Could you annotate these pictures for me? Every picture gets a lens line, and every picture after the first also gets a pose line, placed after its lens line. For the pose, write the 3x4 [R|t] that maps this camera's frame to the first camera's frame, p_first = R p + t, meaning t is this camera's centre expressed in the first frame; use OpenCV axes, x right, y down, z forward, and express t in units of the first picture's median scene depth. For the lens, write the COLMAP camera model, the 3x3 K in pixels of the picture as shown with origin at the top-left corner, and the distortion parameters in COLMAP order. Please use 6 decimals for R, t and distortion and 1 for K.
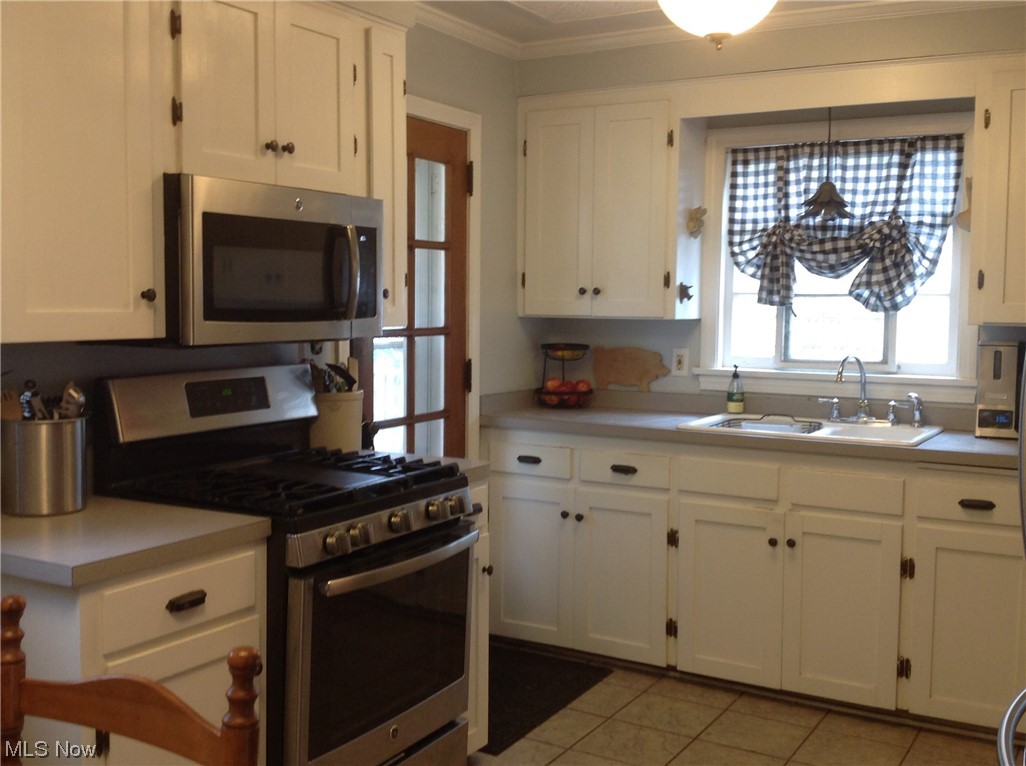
lens RADIAL K [[1137.1, 0, 513.0], [0, 1137.1, 383.0], [0, 0, 1]] dist [0.183641, -0.489359]
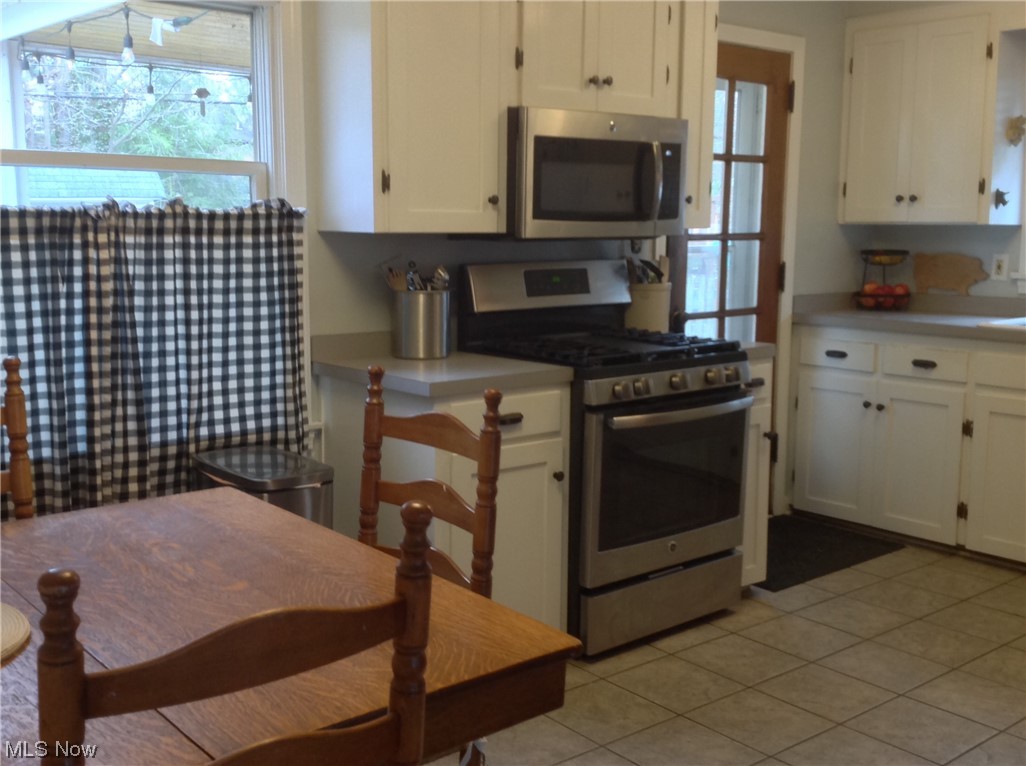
lens RADIAL K [[1137.1, 0, 513.0], [0, 1137.1, 383.0], [0, 0, 1]] dist [0.183641, -0.489359]
pose [[0.941806, 0.041227, -0.333619, 0.110908], [-0.020044, 0.997572, 0.066692, 0.033034], [0.335558, -0.056124, 0.940346, -0.180325]]
